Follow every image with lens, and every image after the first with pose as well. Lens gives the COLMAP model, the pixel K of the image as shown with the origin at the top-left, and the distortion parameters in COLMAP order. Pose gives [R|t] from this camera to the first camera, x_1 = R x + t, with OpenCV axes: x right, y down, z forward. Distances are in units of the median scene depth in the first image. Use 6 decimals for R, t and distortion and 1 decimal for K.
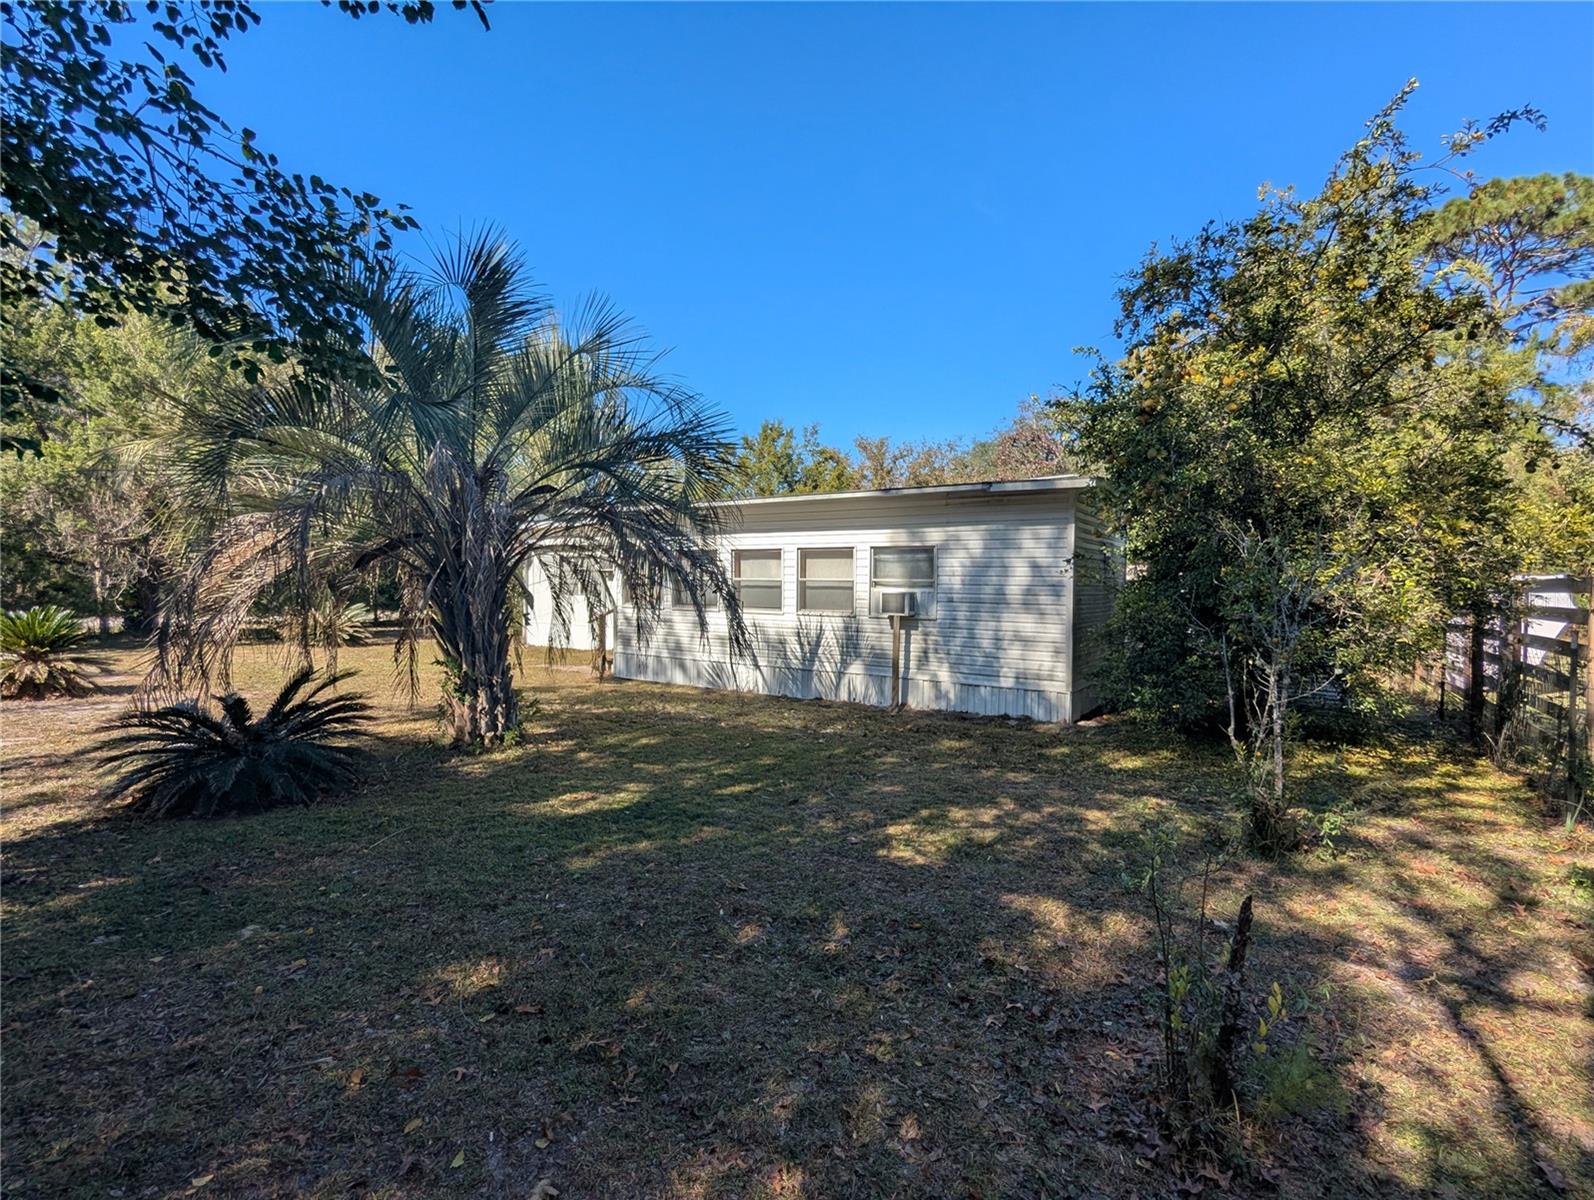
lens RADIAL K [[722.9, 0, 797.0], [0, 722.9, 600.0], [0, 0, 1]] dist [0.008428, -0.000078]
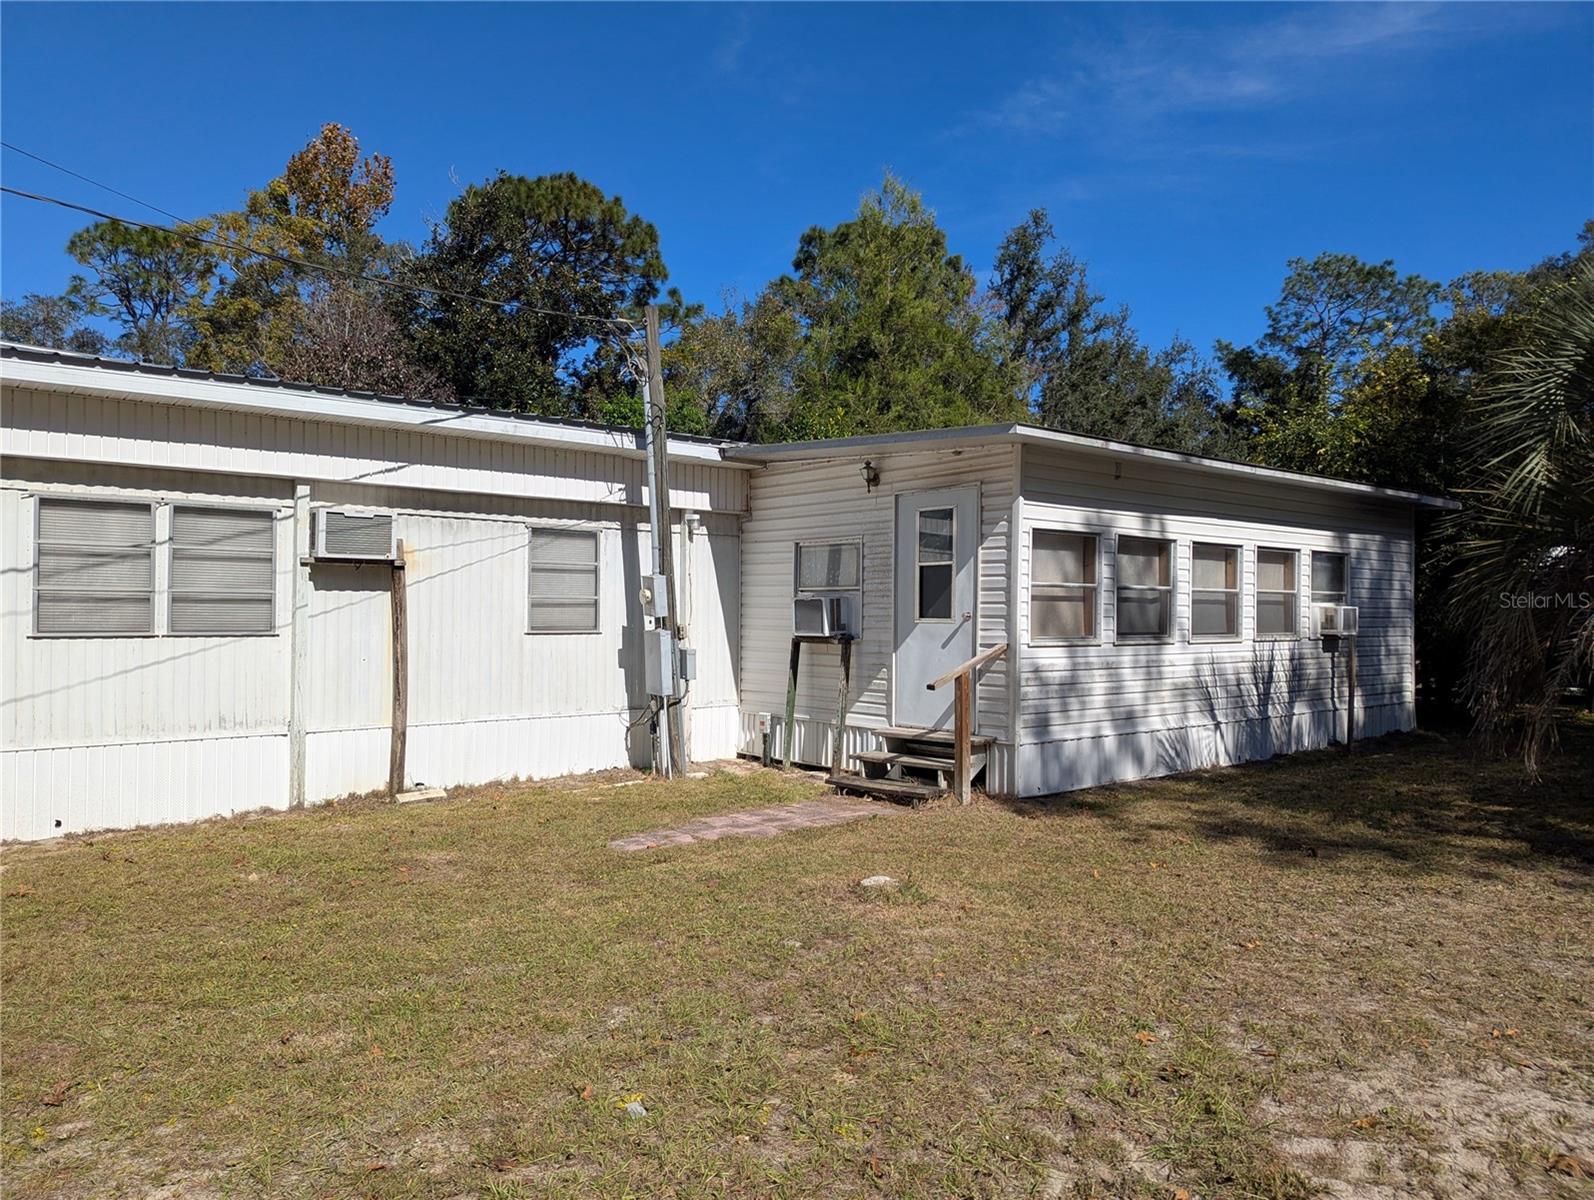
lens RADIAL K [[1052.4, 0, 801.0], [0, 1052.4, 596.8], [0, 0, 1]] dist [0.095158, -0.077621]
pose [[0.279937, -0.009412, 0.959972, -1.091106], [0.004017, 0.999955, 0.008632, -0.032711], [-0.960010, 0.001440, 0.279962, 1.117432]]
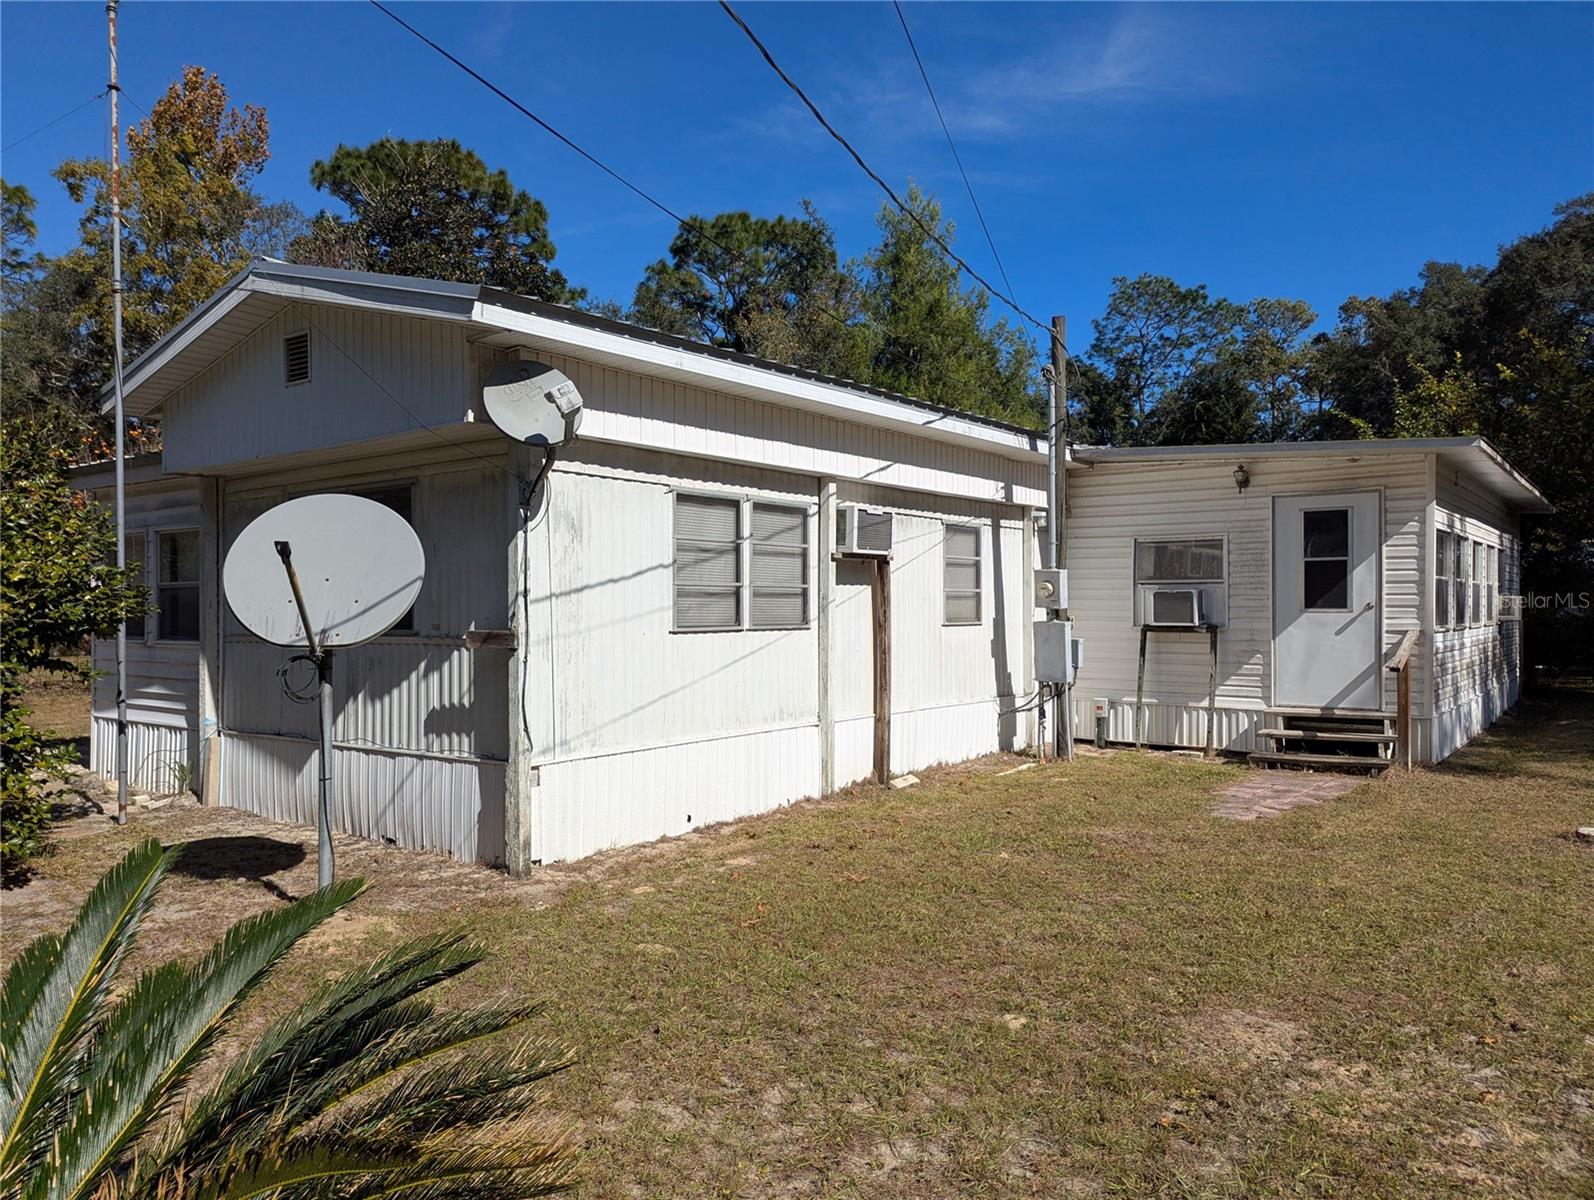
lens RADIAL K [[1063.3, 0, 790.5], [0, 1063.3, 594.8], [0, 0, 1]] dist [0.069046, -0.043260]
pose [[0.072065, -0.016418, 0.997265, -1.253888], [0.005106, 0.999857, 0.016092, -0.038059], [-0.997387, 0.003933, 0.072138, 1.697533]]
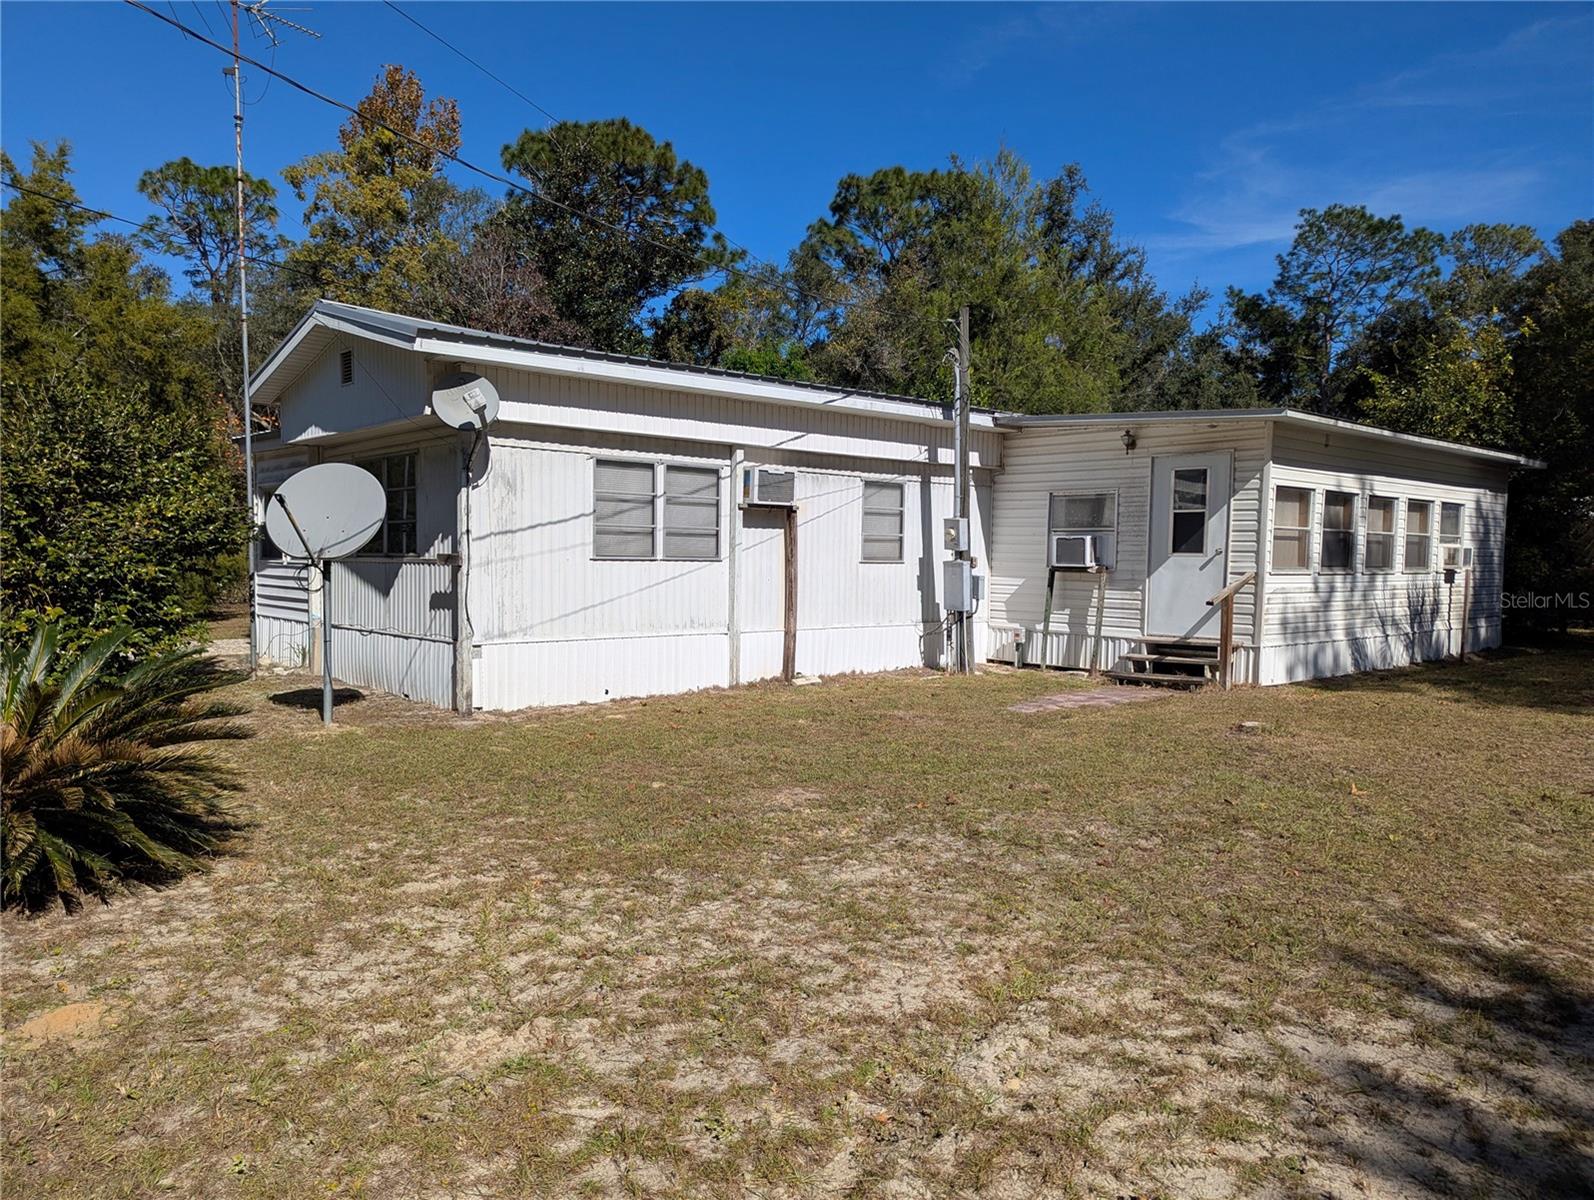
lens RADIAL K [[1063.3, 0, 790.5], [0, 1063.3, 594.8], [0, 0, 1]] dist [0.069046, -0.043260]
pose [[0.258379, -0.061301, 0.964097, -1.474798], [-0.006074, 0.997862, 0.065076, -0.034820], [-0.966024, -0.022670, 0.257454, 1.381040]]
